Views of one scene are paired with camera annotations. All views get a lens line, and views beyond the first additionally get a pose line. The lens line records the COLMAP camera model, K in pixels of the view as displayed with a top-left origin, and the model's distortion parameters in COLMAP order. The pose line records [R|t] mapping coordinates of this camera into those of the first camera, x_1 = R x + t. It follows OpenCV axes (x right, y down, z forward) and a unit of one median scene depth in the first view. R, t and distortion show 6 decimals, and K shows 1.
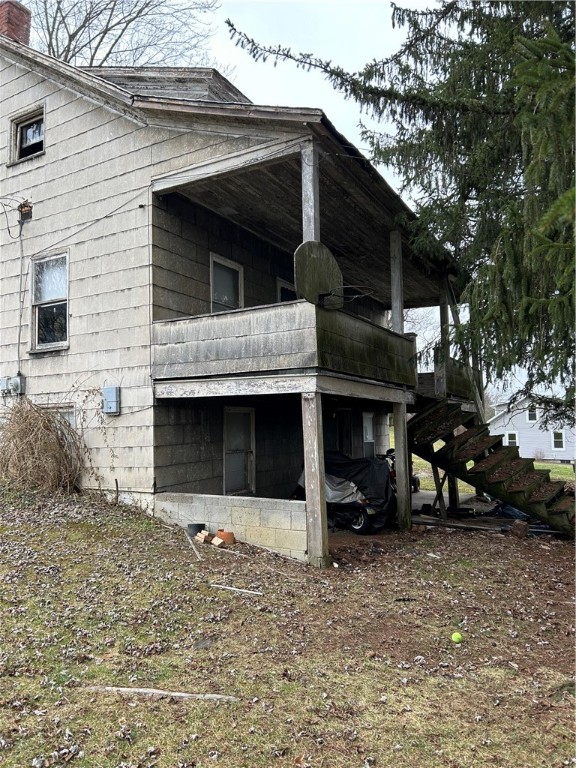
lens RADIAL K [[574.3, 0, 284.5], [0, 574.3, 390.4], [0, 0, 1]] dist [0.071660, -0.067281]
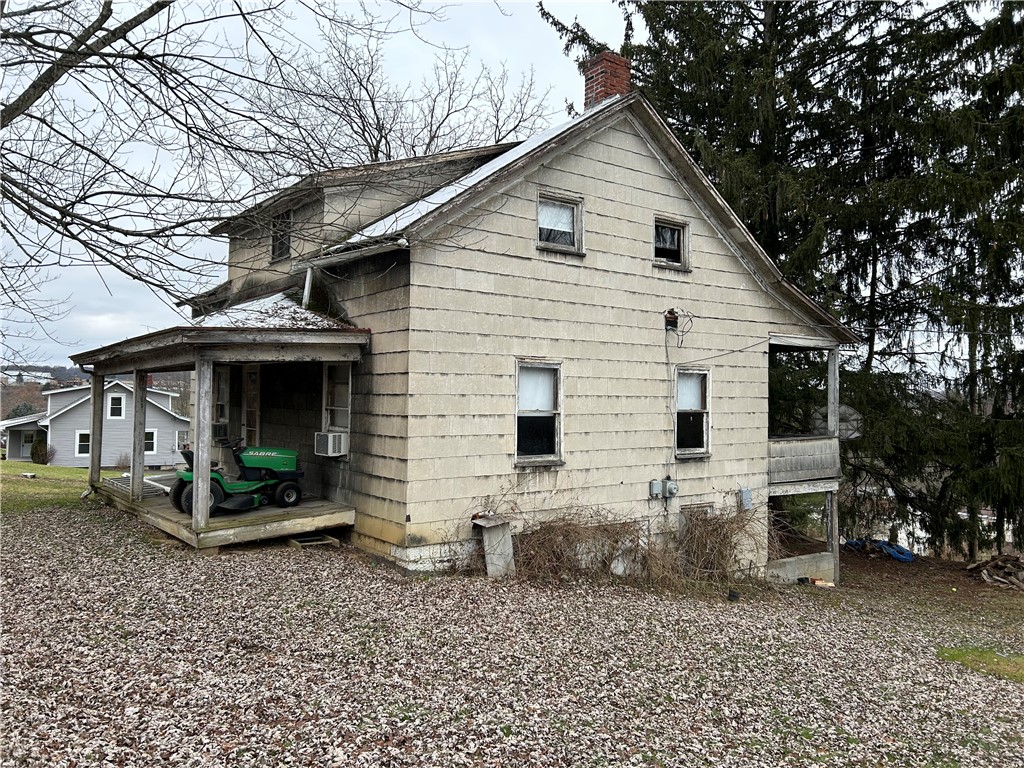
lens RADIAL K [[765.7, 0, 515.9], [0, 765.7, 390.0], [0, 0, 1]] dist [0.071660, -0.067281]
pose [[0.389937, 0.030482, 0.920337, -2.028150], [-0.081543, 0.996669, 0.001539, -0.181457], [-0.917224, -0.075648, 0.391124, 0.798511]]
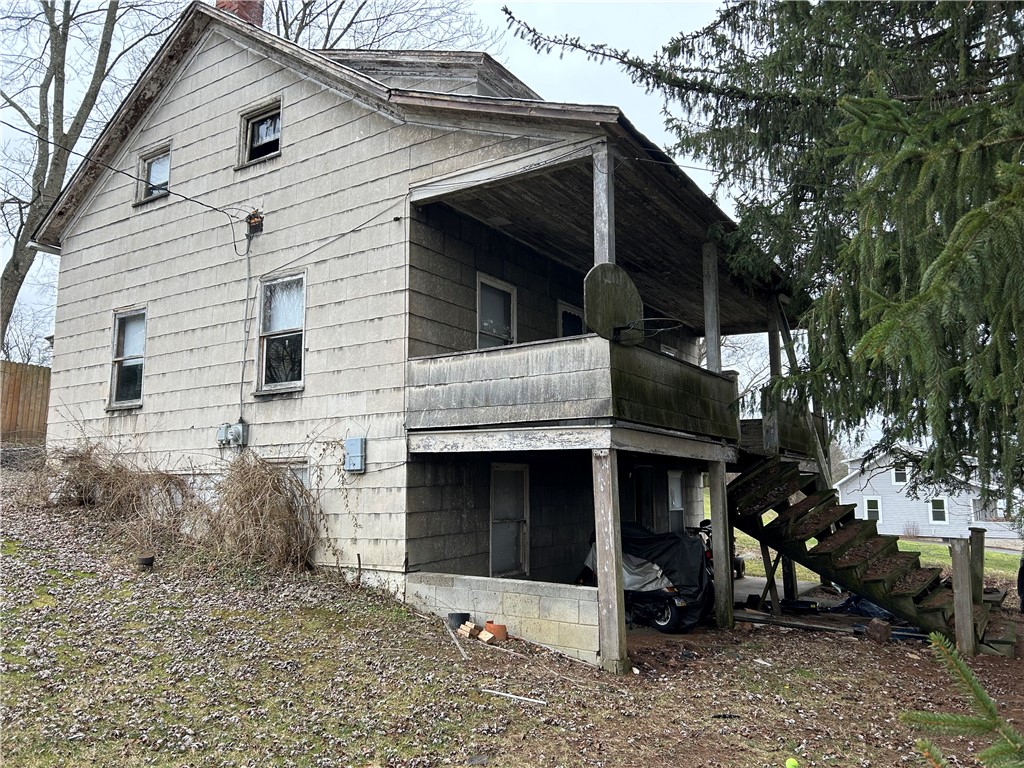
lens RADIAL K [[765.6, 0, 518.2], [0, 765.6, 385.8], [0, 0, 1]] dist [0.069377, -0.063884]
pose [[0.998483, 0.006007, -0.054733, -0.012664], [-0.009566, 0.997840, -0.064988, -0.011150], [0.054224, 0.065413, 0.996384, -0.062700]]
